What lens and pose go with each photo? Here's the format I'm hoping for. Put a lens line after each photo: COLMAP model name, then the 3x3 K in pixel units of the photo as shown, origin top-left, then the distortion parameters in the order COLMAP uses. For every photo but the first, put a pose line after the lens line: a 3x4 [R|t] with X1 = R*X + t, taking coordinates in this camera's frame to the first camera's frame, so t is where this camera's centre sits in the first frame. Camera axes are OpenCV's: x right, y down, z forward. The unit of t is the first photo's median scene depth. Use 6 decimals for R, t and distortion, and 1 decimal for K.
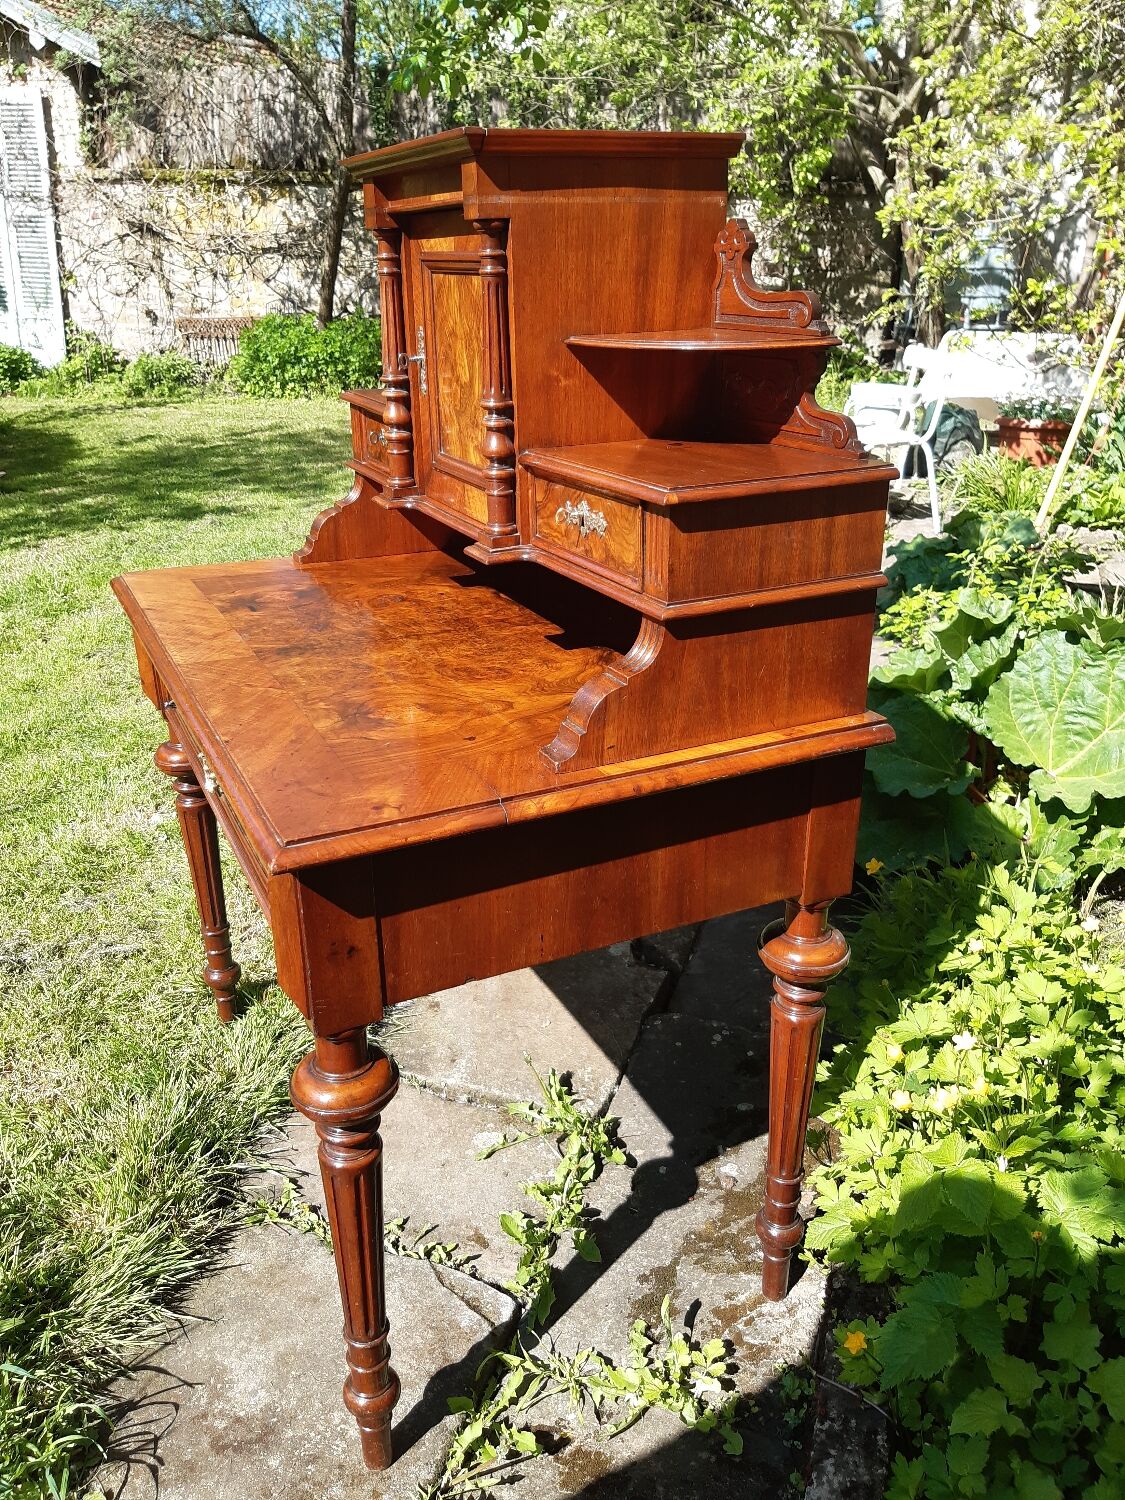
lens RADIAL K [[1180.2, 0, 550.5], [0, 1180.2, 759.9], [0, 0, 1]] dist [0.048727, -0.104347]
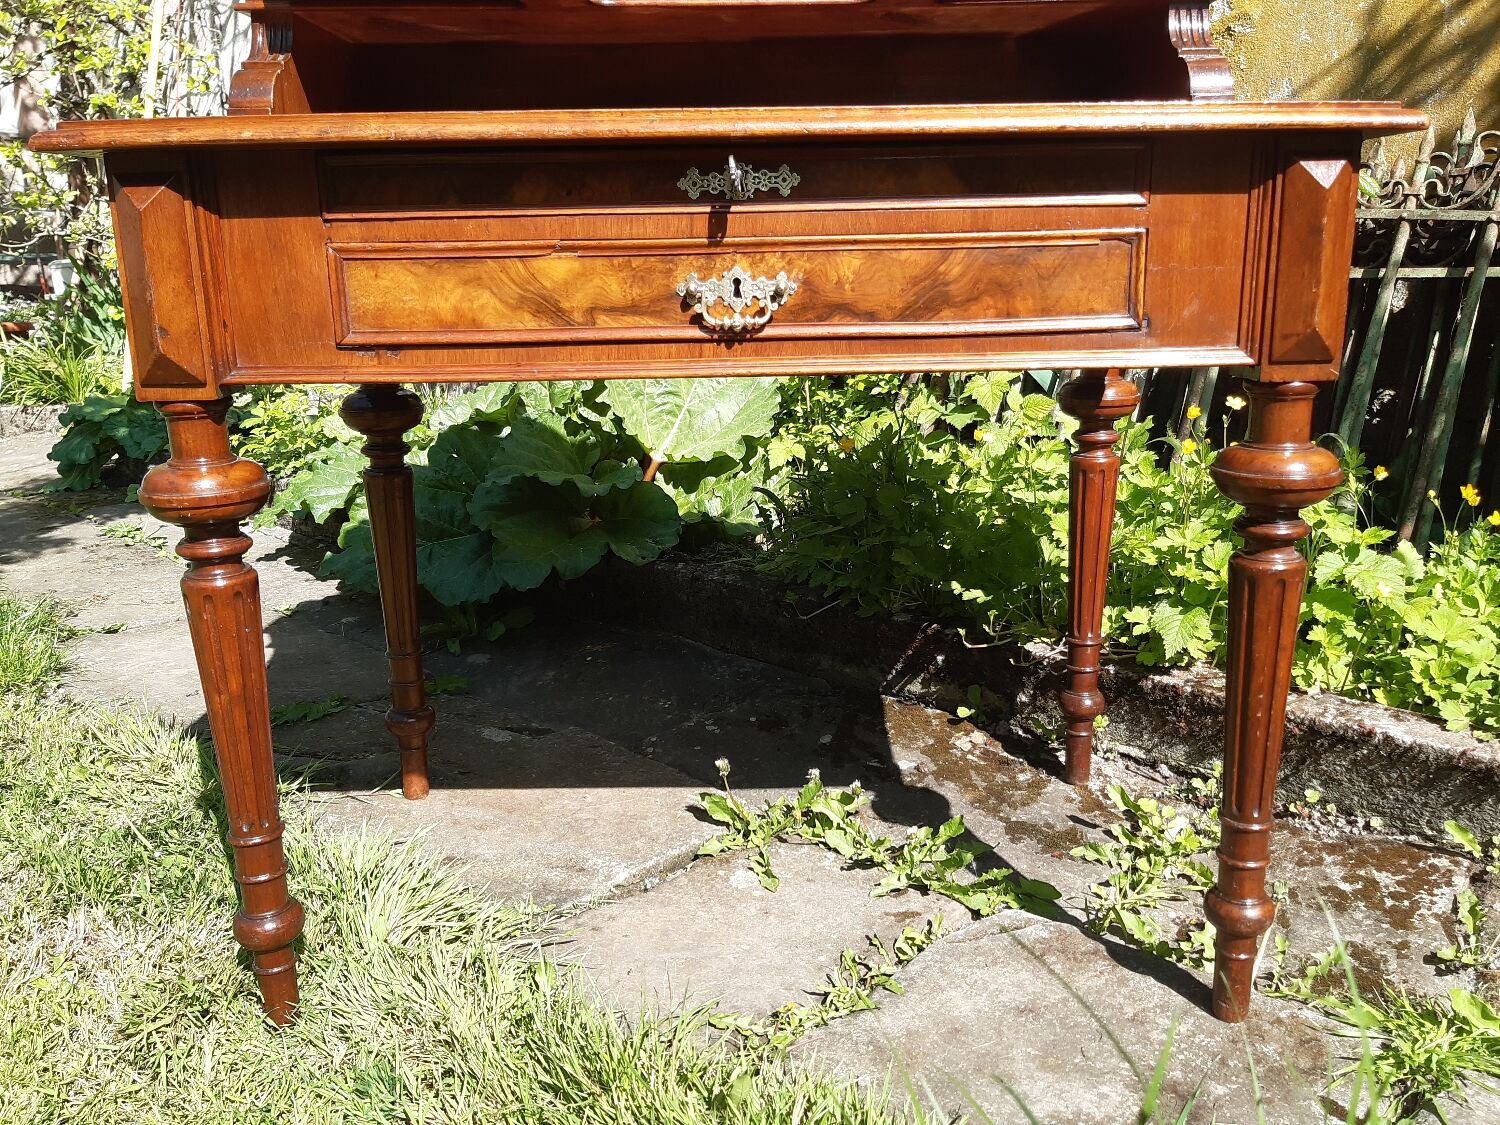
lens RADIAL K [[1251.4, 0, 754.6], [0, 1251.4, 568.9], [0, 0, 1]] dist [0.057024, -0.114221]
pose [[0.418735, -0.232663, 0.877798, -0.713008], [0.363339, 0.928804, 0.072859, 0.076596], [-0.832253, 0.288430, 0.473458, 0.546203]]
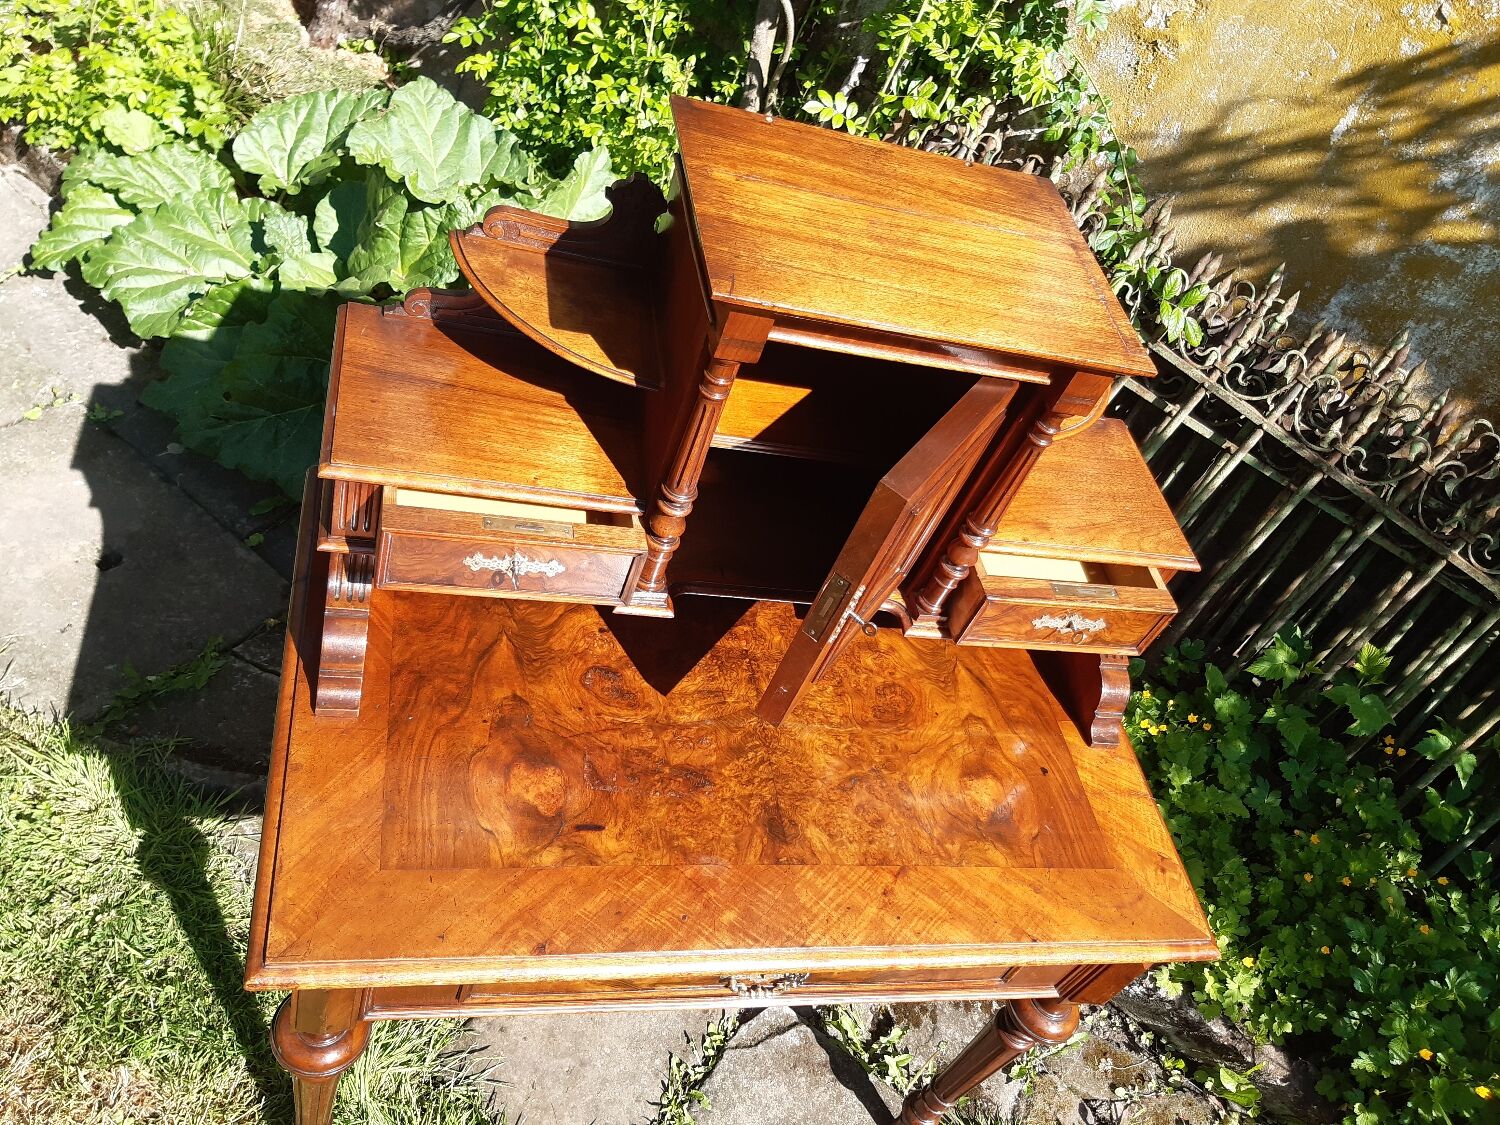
lens RADIAL K [[1180.2, 0, 761.9], [0, 1180.2, 578.9], [0, 0, 1]] dist [0.048727, -0.104347]
pose [[0.259807, -0.638880, 0.724108, -0.573621], [0.071149, 0.760484, 0.645446, -0.622921], [-0.963036, -0.116172, 0.243035, 0.629363]]
